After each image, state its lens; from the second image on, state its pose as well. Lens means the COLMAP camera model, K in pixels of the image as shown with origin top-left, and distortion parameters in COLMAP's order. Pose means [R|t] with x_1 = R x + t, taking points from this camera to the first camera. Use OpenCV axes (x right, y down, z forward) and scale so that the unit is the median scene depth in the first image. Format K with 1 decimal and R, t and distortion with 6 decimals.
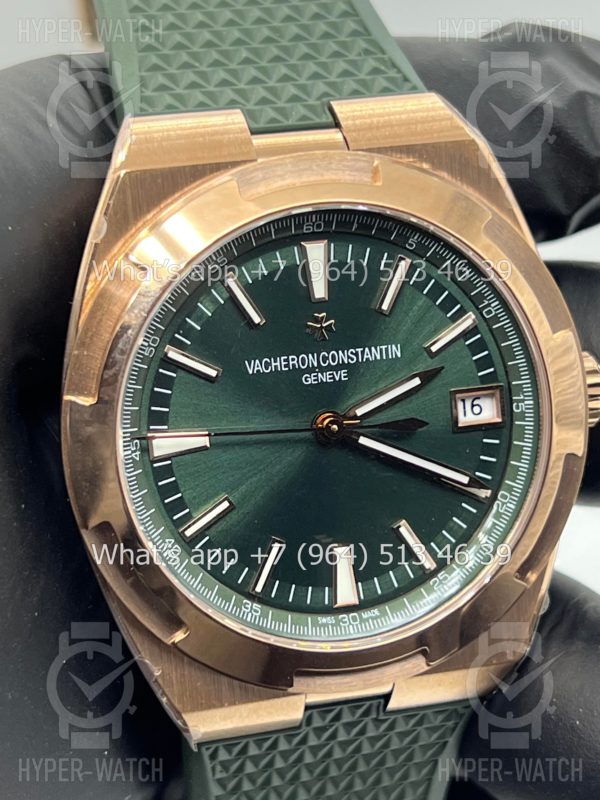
lens RADIAL K [[1893.9, 0, 300.0], [0, 1893.9, 400.0], [0, 0, 1]] dist [0.224557, -0.066351]
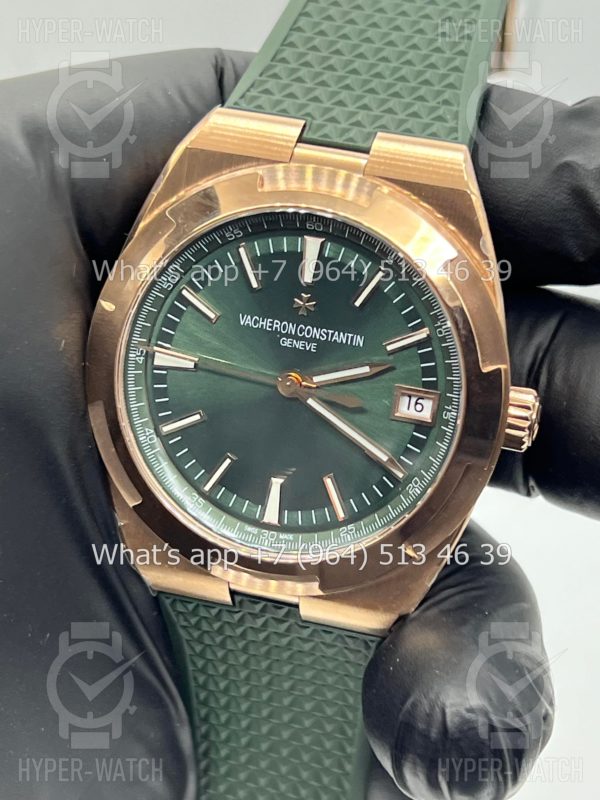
lens RADIAL K [[1893.9, 0, 300.0], [0, 1893.9, 400.0], [0, 0, 1]] dist [0.224557, -0.066351]
pose [[0.866080, 0.292985, -0.405050, 0.529302], [-0.276284, 0.955796, 0.100604, -0.102766], [0.416620, 0.024778, 0.908743, -0.136685]]
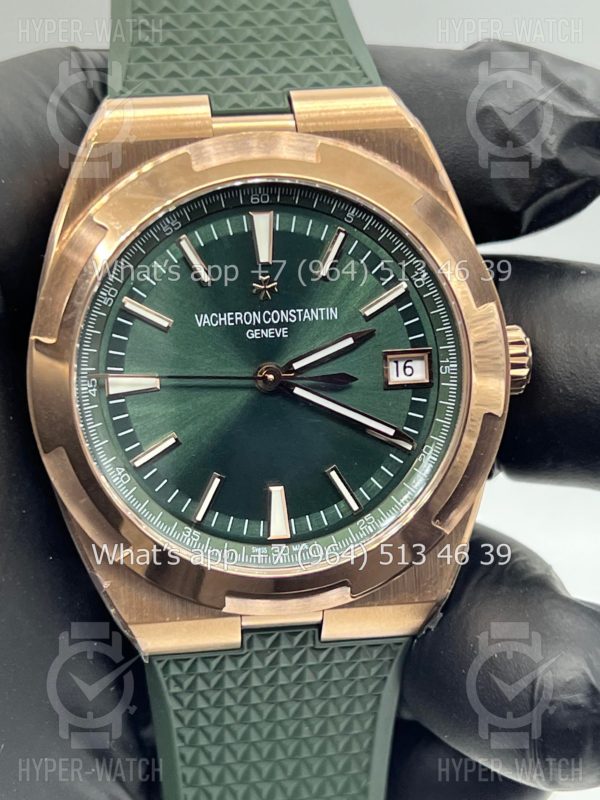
lens RADIAL K [[1893.9, 0, 300.0], [0, 1893.9, 400.0], [0, 0, 1]] dist [0.224557, -0.066351]
pose [[0.989373, 0.045750, -0.138013, 0.188534], [-0.050459, 0.998251, -0.030816, 0.060897], [0.136361, 0.037452, 0.989951, -0.109624]]
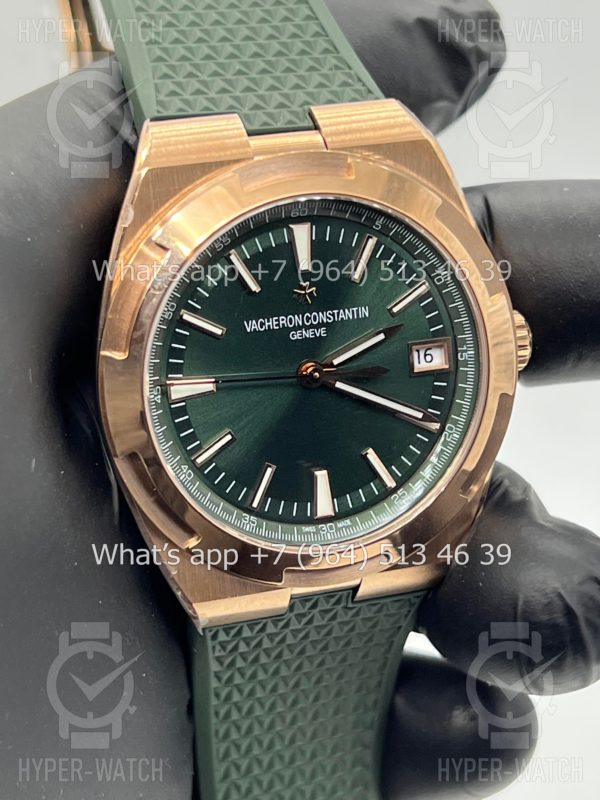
lens RADIAL K [[1893.9, 0, 300.0], [0, 1893.9, 400.0], [0, 0, 1]] dist [0.224557, -0.066351]
pose [[0.998409, -0.005022, 0.056157, -0.061241], [0.001851, 0.998408, 0.056382, -0.038365], [-0.056350, -0.056188, 0.996829, -0.231852]]
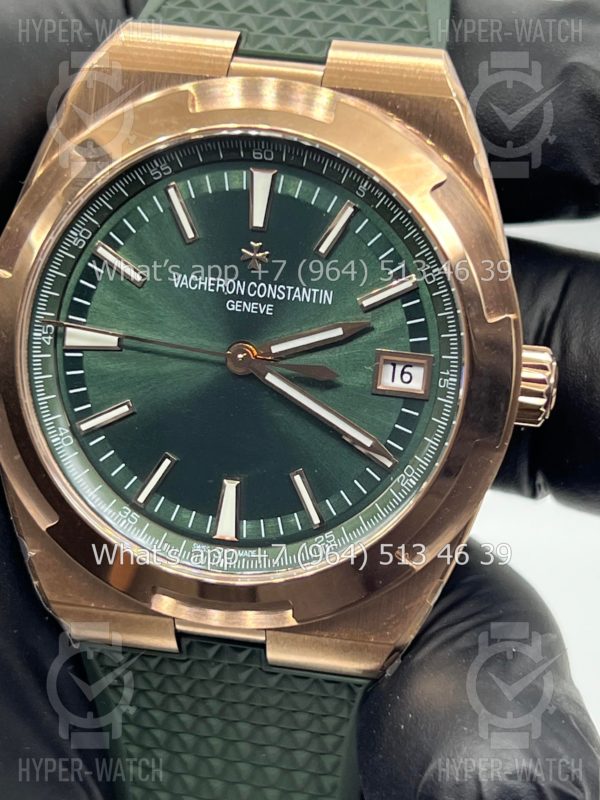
lens RADIAL K [[1893.9, 0, 300.0], [0, 1893.9, 400.0], [0, 0, 1]] dist [0.224557, -0.066351]
pose [[0.911085, 0.213233, -0.352783, 0.394784], [-0.226211, 0.974068, 0.004553, 0.024562], [0.344605, 0.075655, 0.935694, 0.084808]]
